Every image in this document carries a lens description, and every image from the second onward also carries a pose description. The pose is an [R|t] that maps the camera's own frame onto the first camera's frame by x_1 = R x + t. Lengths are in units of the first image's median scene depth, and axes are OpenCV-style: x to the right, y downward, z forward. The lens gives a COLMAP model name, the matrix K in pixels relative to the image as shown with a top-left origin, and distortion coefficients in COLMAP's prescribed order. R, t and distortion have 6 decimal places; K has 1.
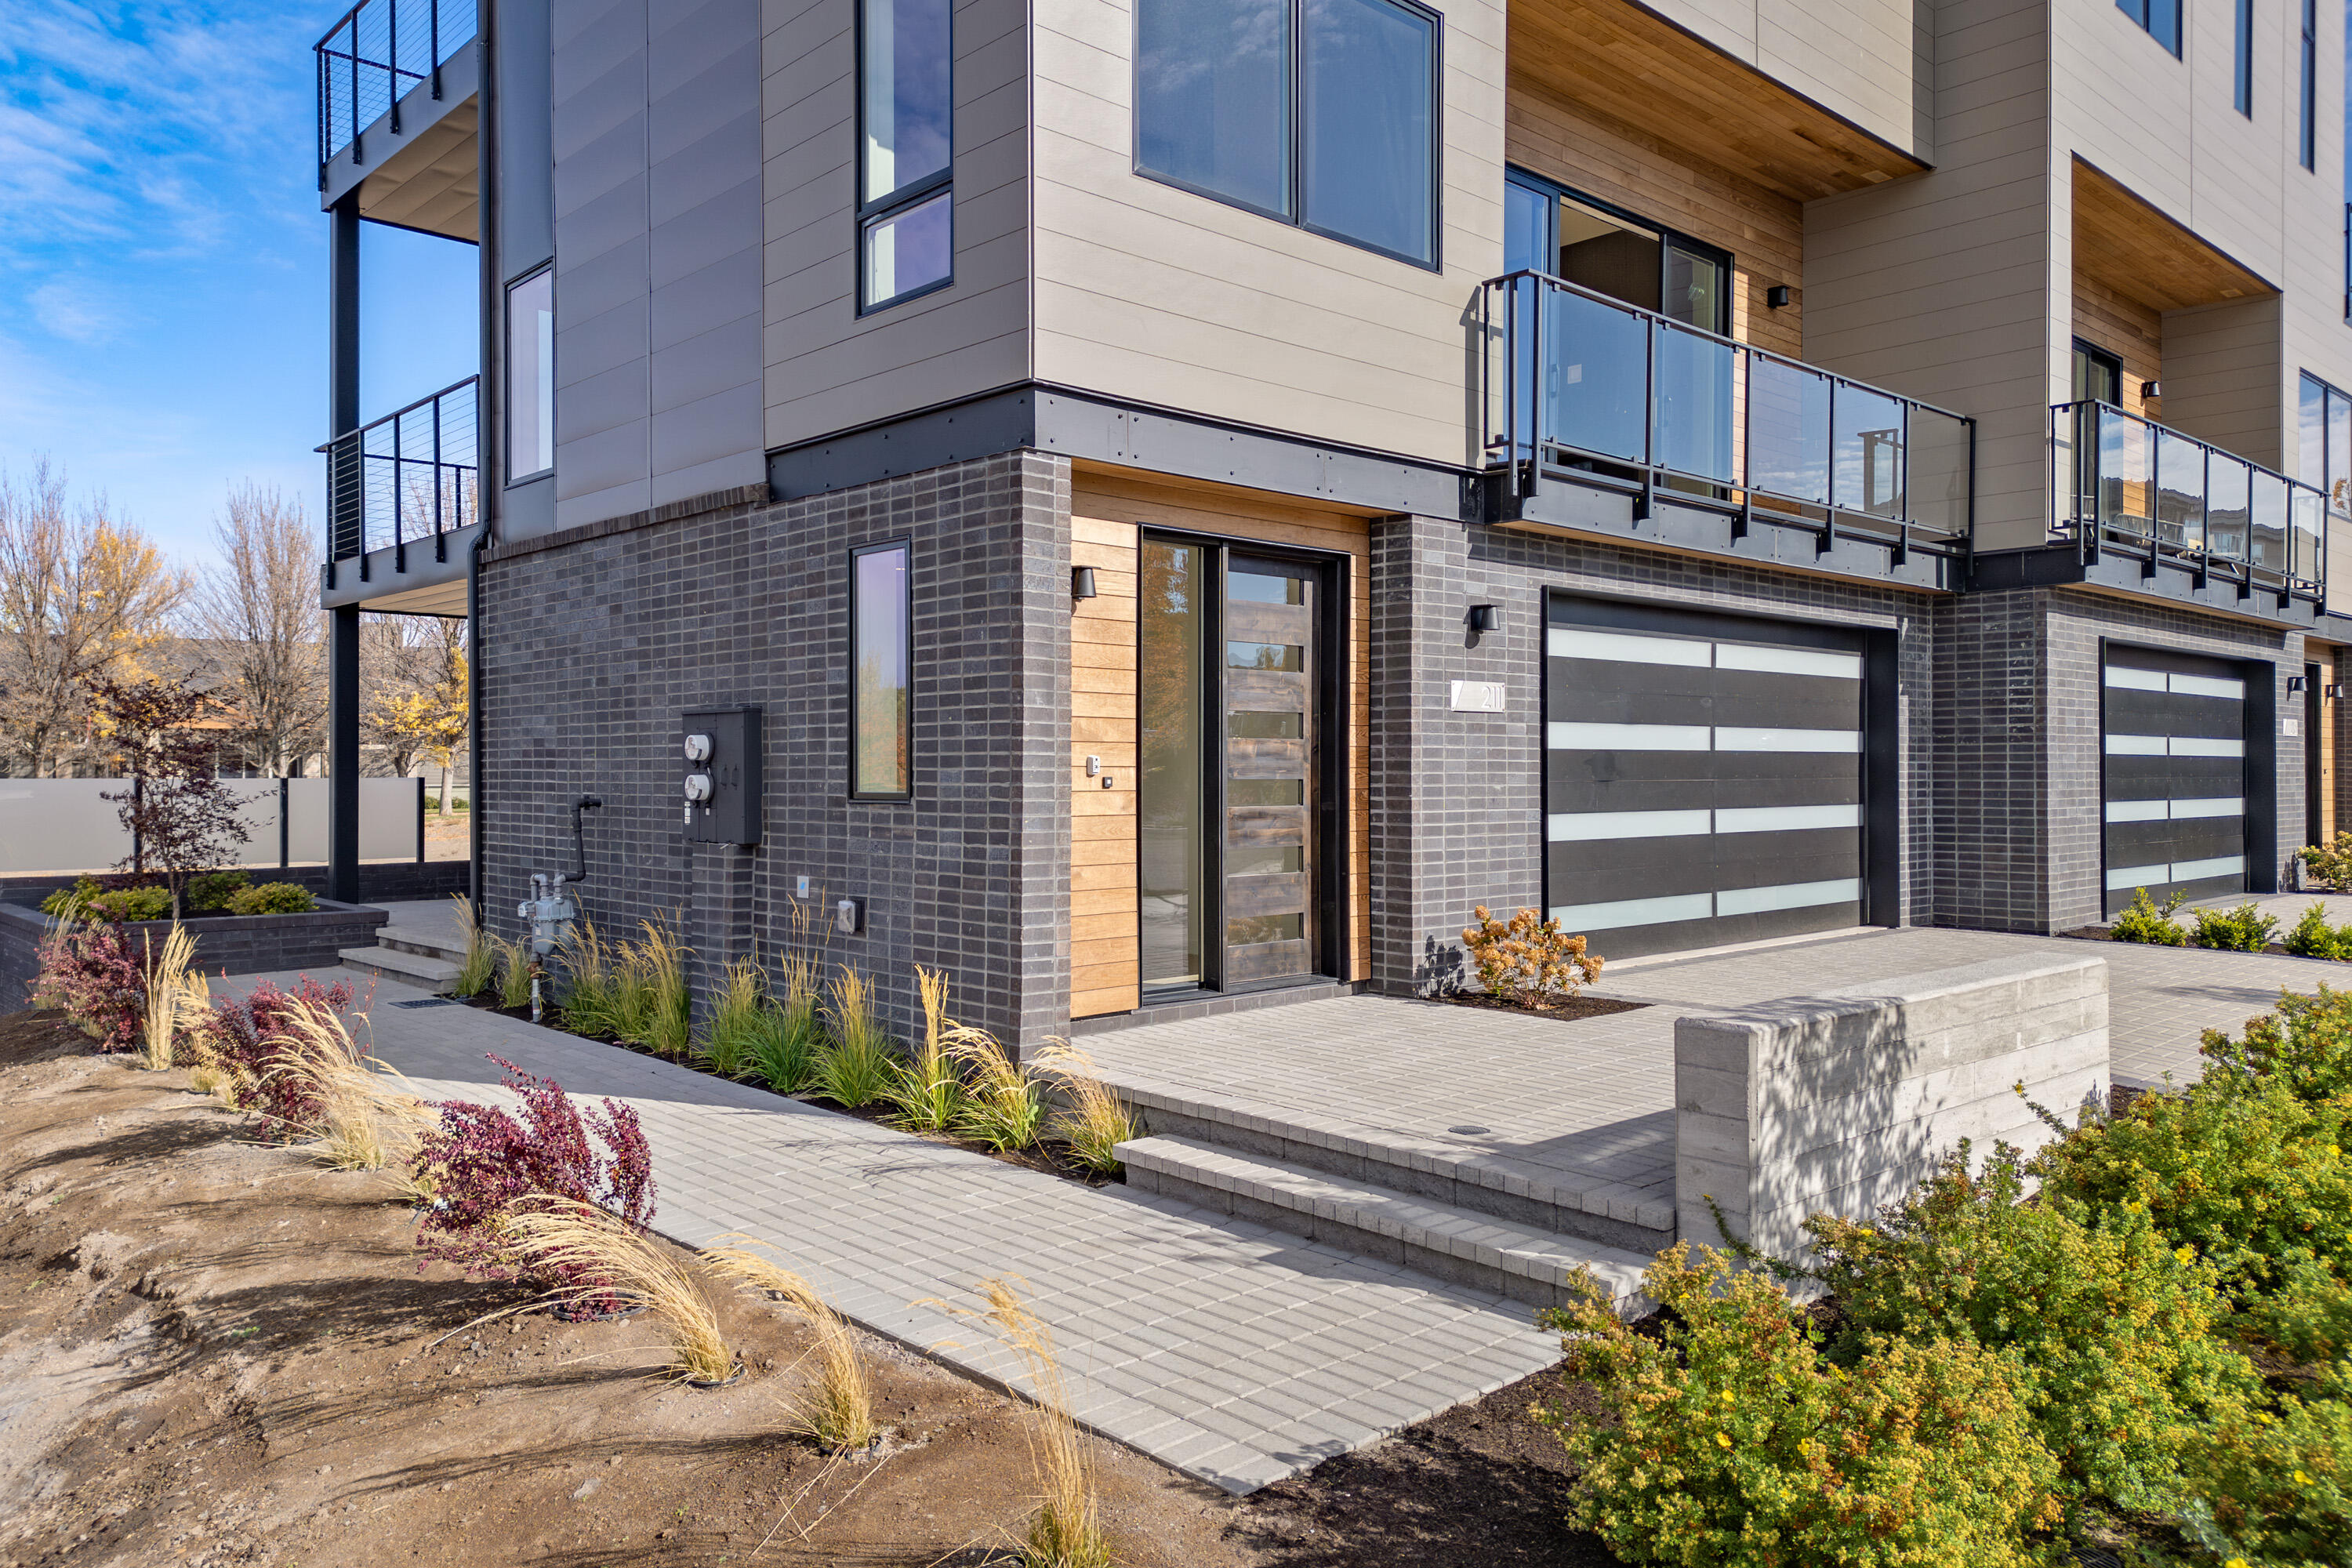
lens RADIAL K [[1680.1, 0, 1176.0], [0, 1680.1, 784.0], [0, 0, 1]] dist [0.002043, 0.000447]
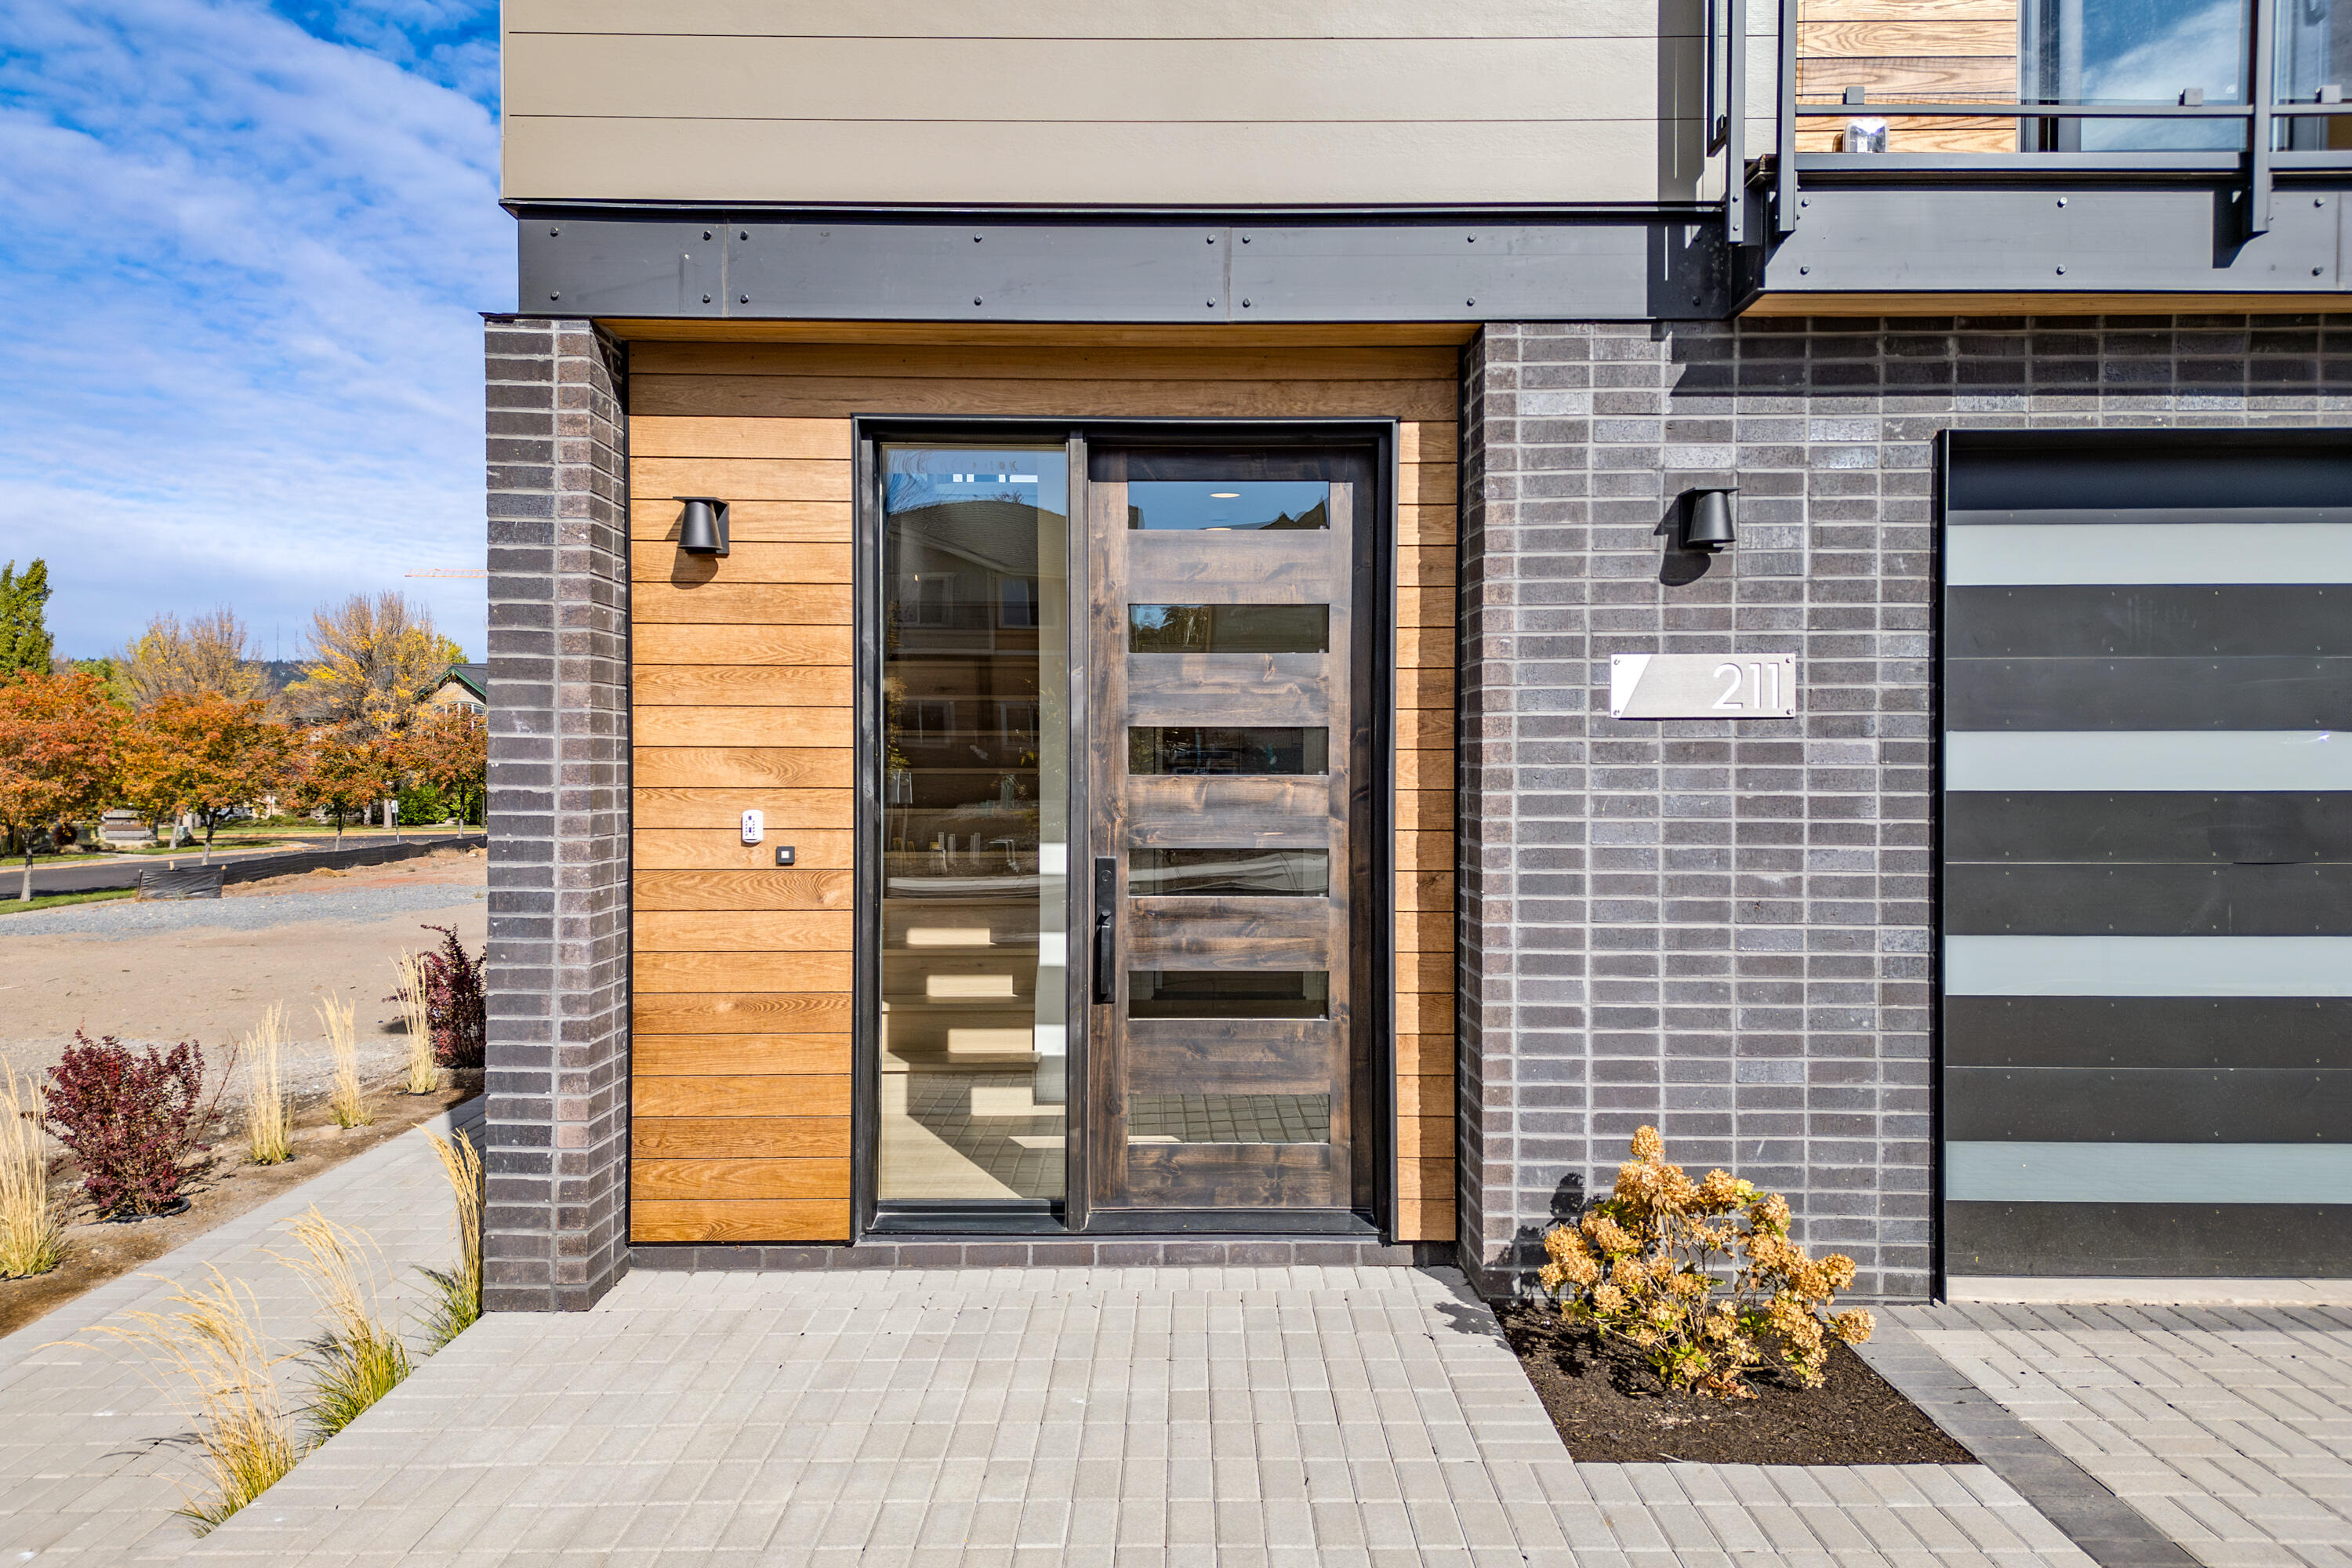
lens RADIAL K [[1882.3, 0, 1173.6], [0, 1882.3, 833.4], [0, 0, 1]] dist [0.011961, 0.000851]
pose [[0.727733, 0.026047, -0.685365, 0.451197], [-0.004758, 0.999446, 0.032931, -0.027828], [0.685844, -0.020704, 0.727454, 0.523232]]
